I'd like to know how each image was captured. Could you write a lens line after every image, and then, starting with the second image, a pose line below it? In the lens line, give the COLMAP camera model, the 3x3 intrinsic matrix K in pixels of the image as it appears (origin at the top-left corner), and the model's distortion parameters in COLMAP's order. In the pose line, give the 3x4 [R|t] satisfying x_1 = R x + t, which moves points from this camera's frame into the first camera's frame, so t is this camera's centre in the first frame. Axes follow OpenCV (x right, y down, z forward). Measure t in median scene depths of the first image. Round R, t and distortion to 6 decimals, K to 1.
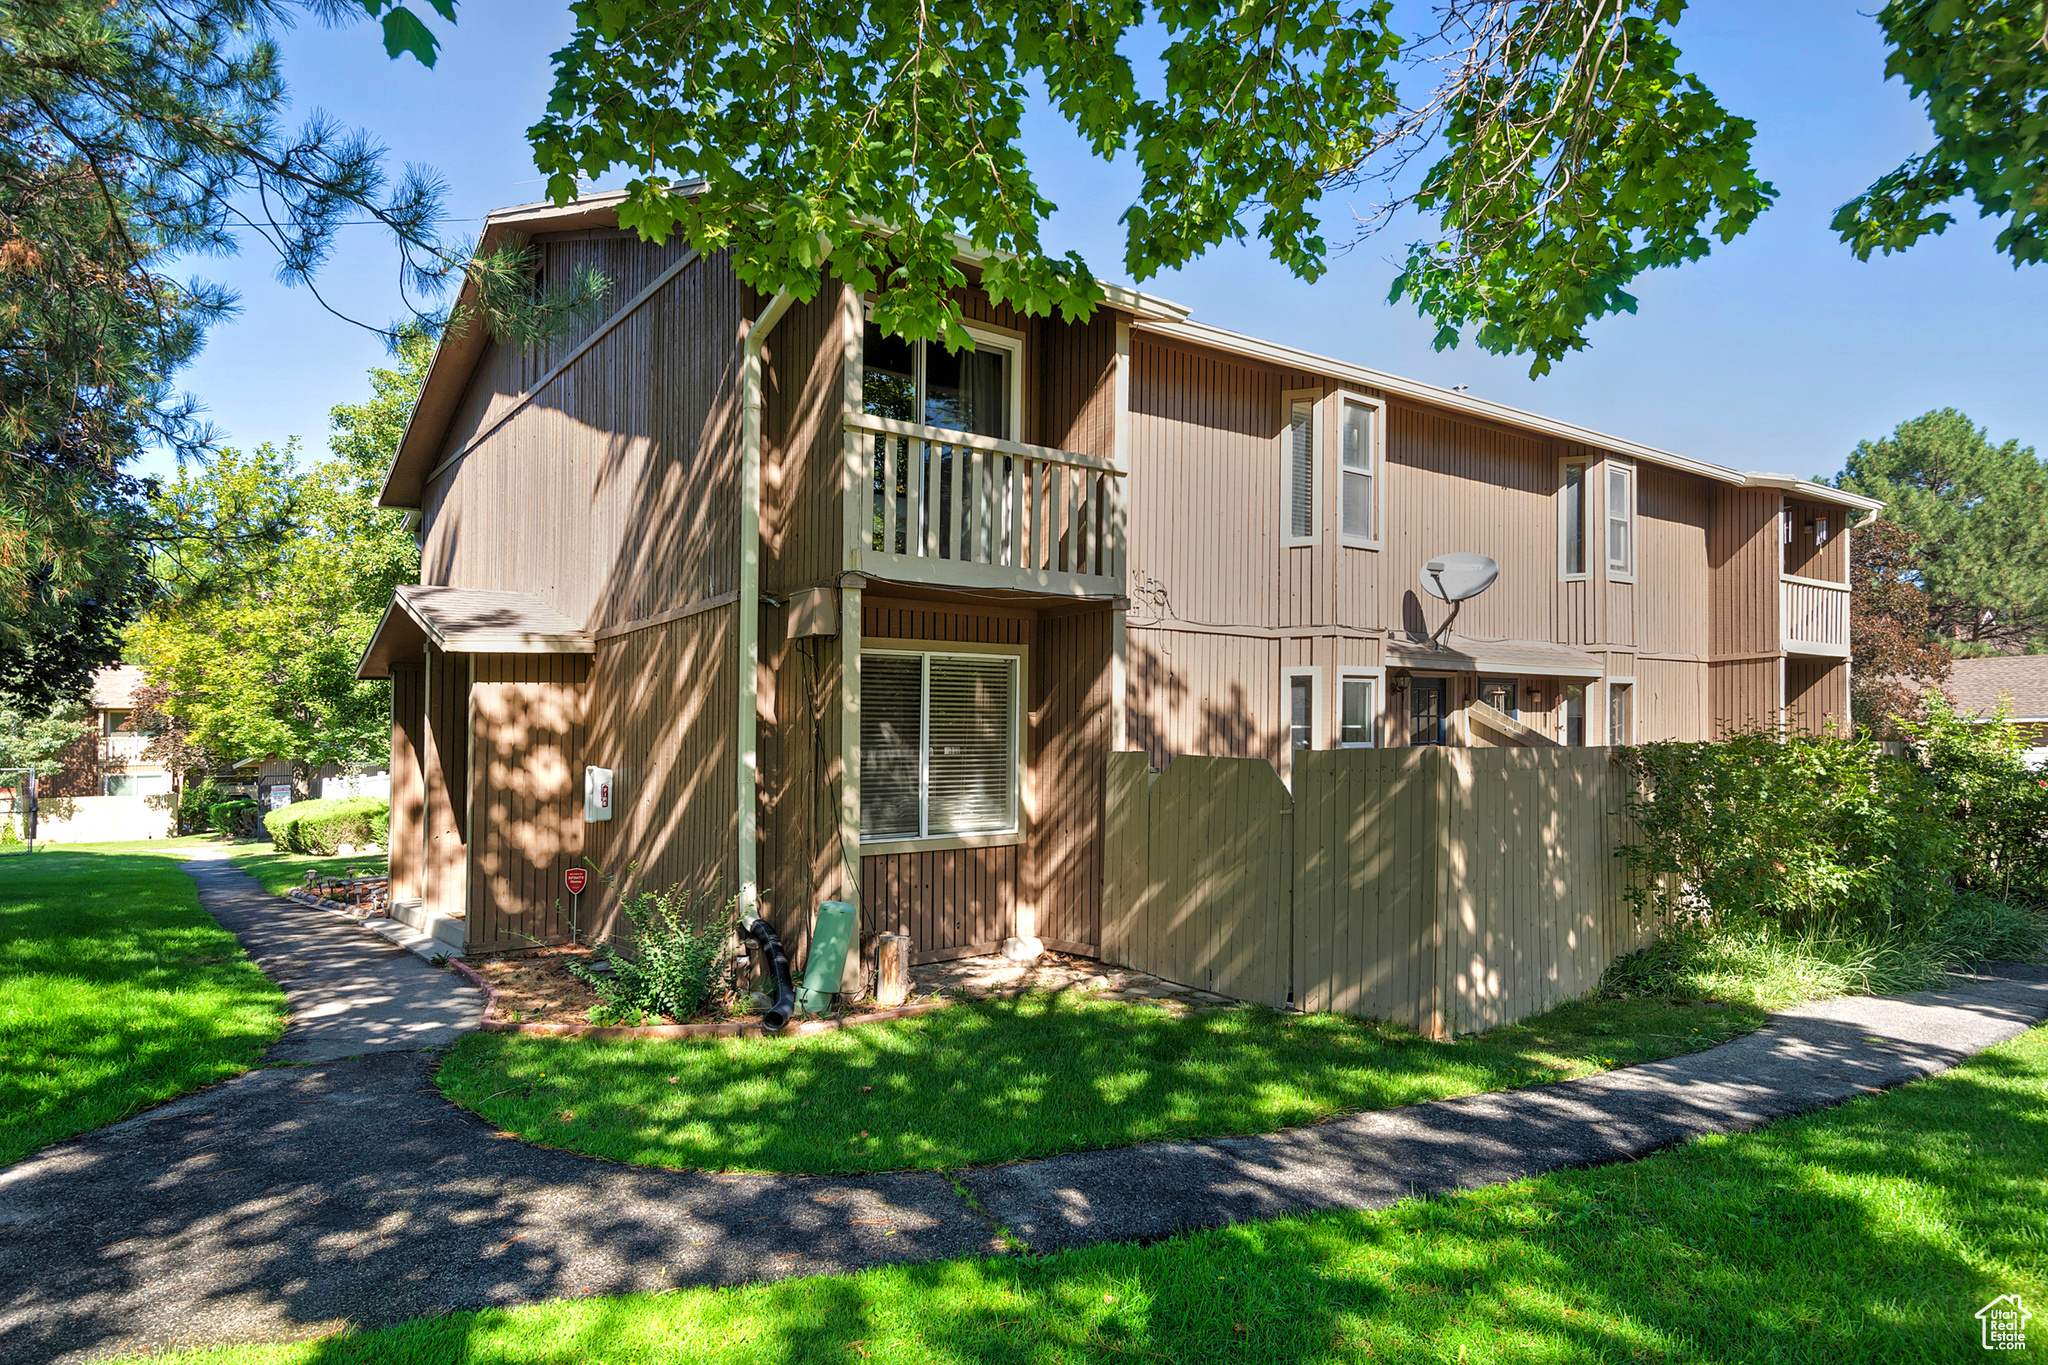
lens RADIAL K [[1118.0, 0, 1024.0], [0, 1118.0, 682.5], [0, 0, 1]] dist [0.006940, 0.000875]
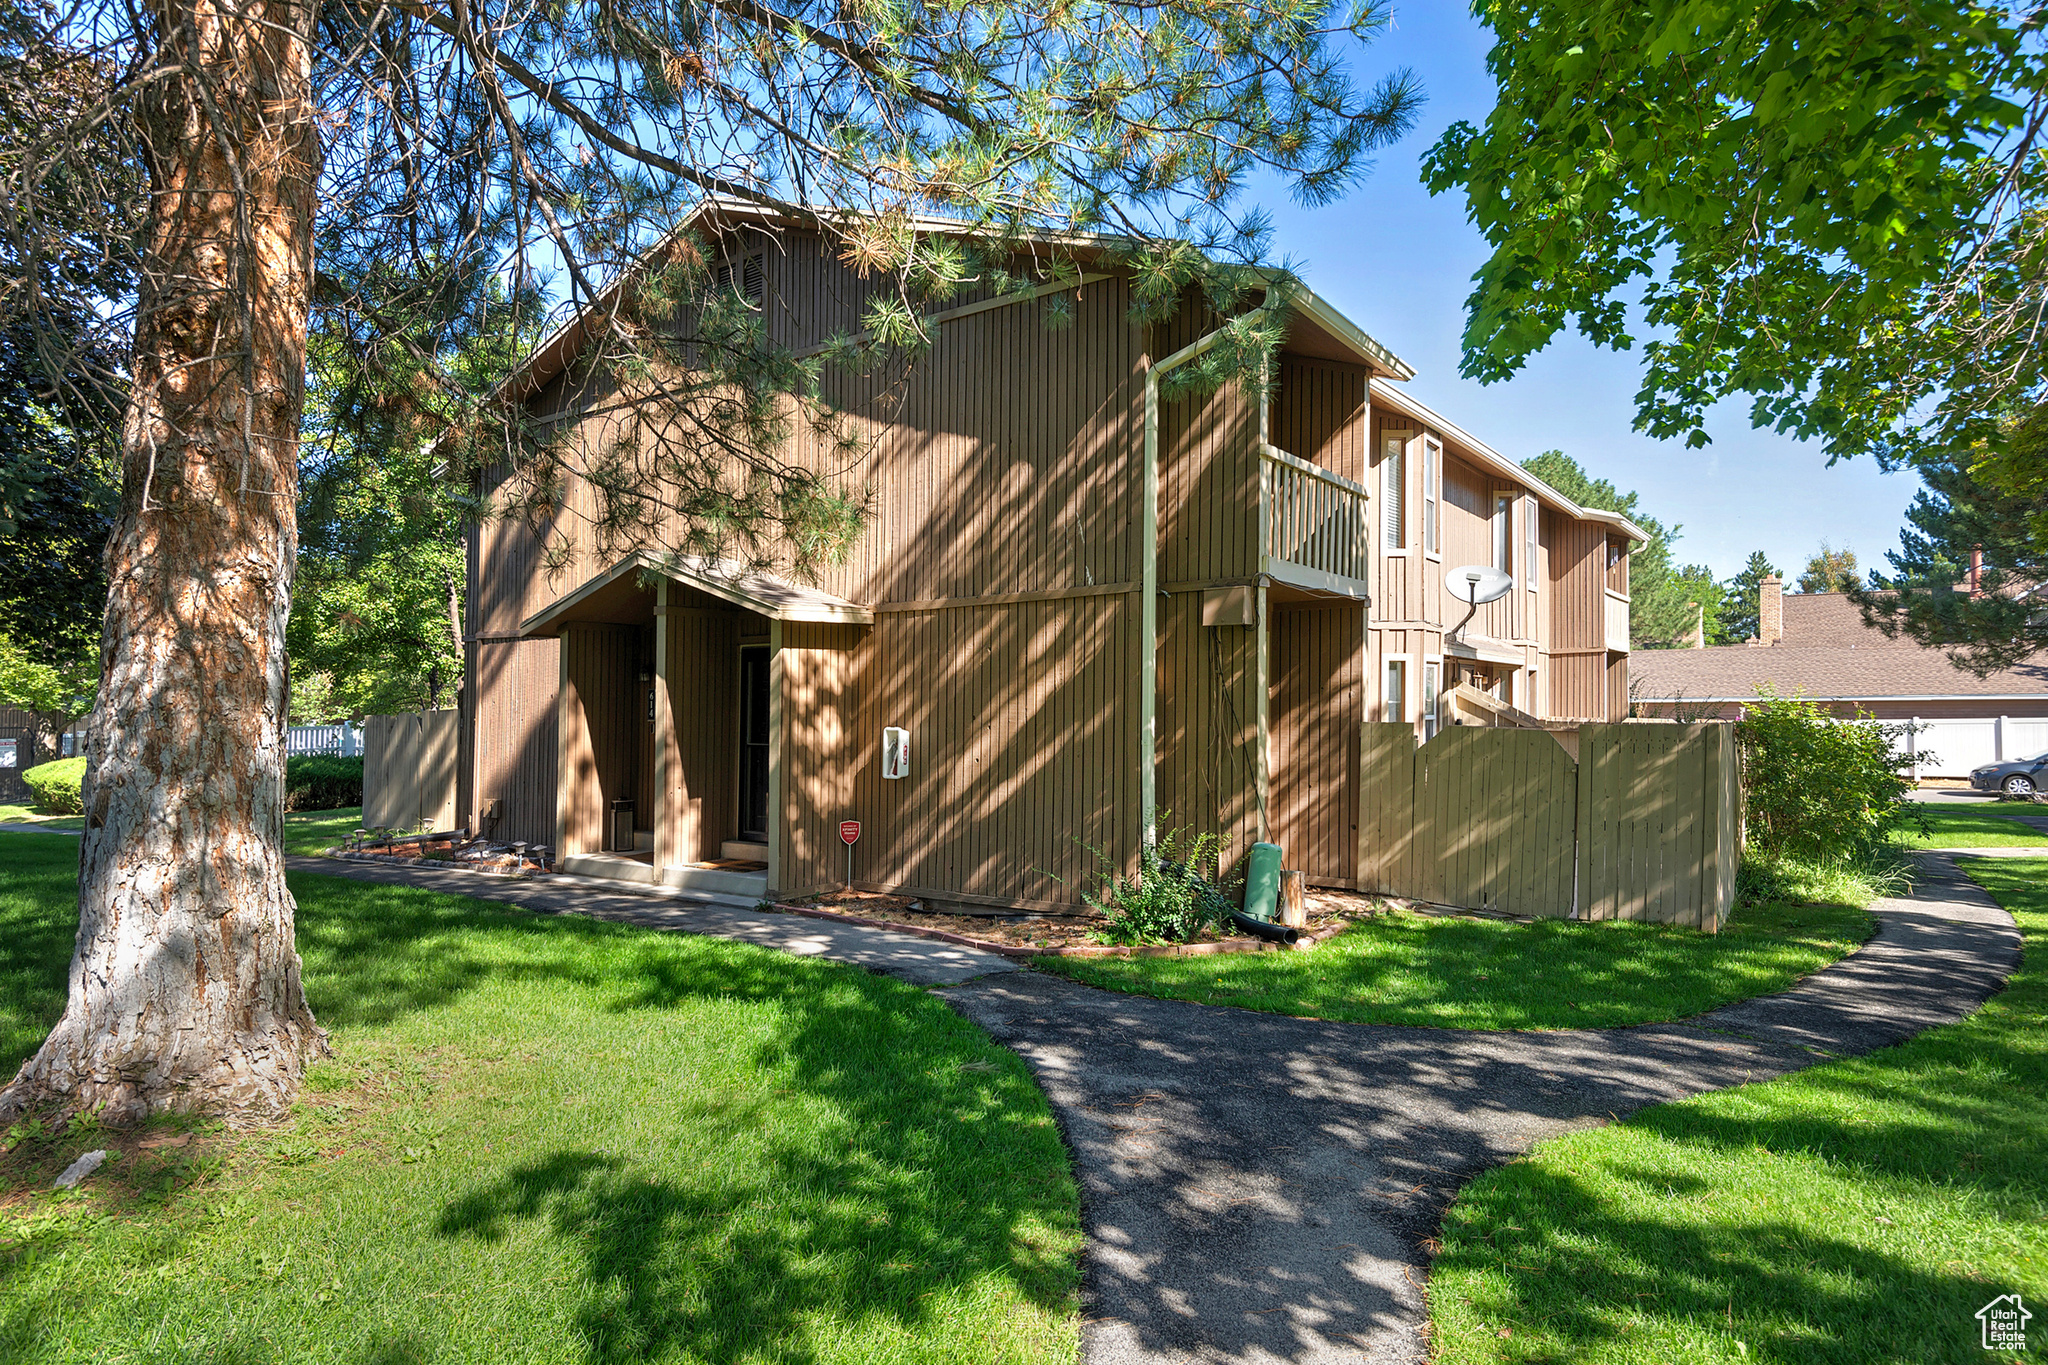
lens RADIAL K [[1057.0, 0, 1025.1], [0, 1057.0, 640.7], [0, 0, 1]] dist [0.004191, 0.000380]
pose [[0.969674, 0.034829, 0.241909, -0.553780], [-0.033483, 0.999392, -0.009671, -0.003761], [-0.242099, 0.001278, 0.970251, -0.052116]]
